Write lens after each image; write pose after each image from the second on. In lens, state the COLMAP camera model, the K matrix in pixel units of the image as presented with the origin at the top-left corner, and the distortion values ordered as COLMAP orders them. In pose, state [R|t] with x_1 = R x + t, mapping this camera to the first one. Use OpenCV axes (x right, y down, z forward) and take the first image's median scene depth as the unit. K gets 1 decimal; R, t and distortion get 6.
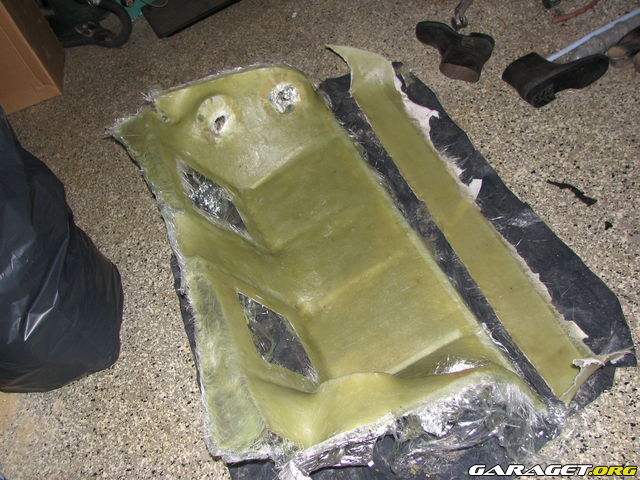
lens RADIAL K [[700.2, 0, 309.7], [0, 700.2, 256.7], [0, 0, 1]] dist [-0.188109, 0.295780]
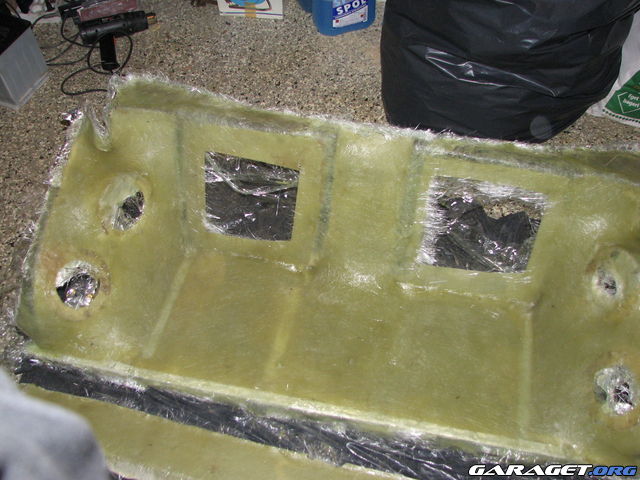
lens RADIAL K [[700.2, 0, 309.7], [0, 700.2, 256.7], [0, 0, 1]] dist [-0.188109, 0.295780]
pose [[-0.529292, 0.820567, -0.215686, 0.159301], [-0.523823, -0.116069, 0.843882, -0.655091], [0.667427, 0.559641, 0.491266, 0.509974]]
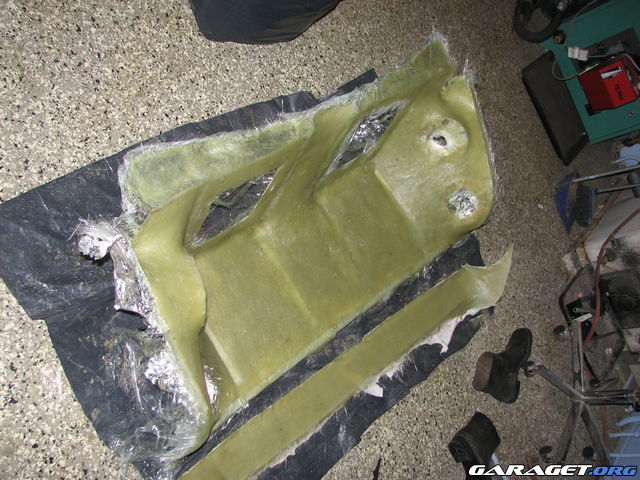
lens RADIAL K [[700.2, 0, 309.7], [0, 700.2, 256.7], [0, 0, 1]] dist [-0.188109, 0.295780]
pose [[-0.005554, 0.995664, 0.092856, -0.058369], [-0.999581, -0.002890, -0.028800, 0.029170], [-0.028407, -0.092977, 0.995263, -0.020385]]
